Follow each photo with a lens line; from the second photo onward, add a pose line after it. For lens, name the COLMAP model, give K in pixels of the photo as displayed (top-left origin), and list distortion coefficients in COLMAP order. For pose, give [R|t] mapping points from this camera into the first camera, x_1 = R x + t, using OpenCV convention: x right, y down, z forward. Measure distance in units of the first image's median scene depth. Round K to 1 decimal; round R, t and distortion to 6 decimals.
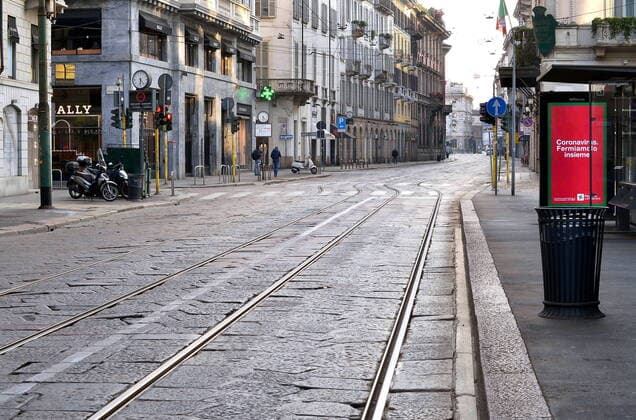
lens RADIAL K [[1390.0, 0, 318.0], [0, 1390.0, 210.0], [0, 0, 1]] dist [-0.006183, -2.222217]
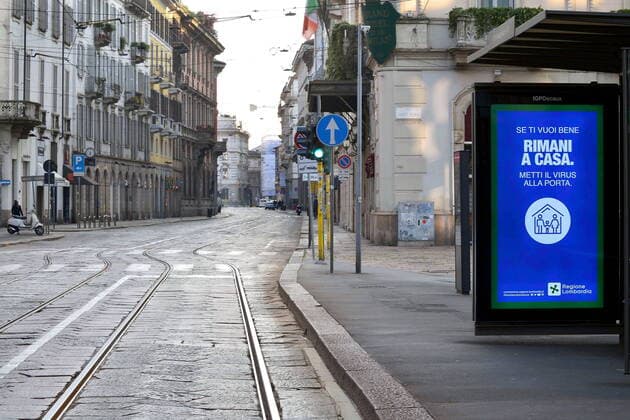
lens RADIAL K [[1737.6, 0, 315.0], [0, 1737.6, 210.0], [0, 0, 1]] dist [-0.309542, -0.042695]
pose [[0.988239, 0.002009, 0.152905, 0.001154], [0.003949, 0.999245, -0.038657, -0.003741], [-0.152867, 0.038806, 0.987485, 0.100652]]
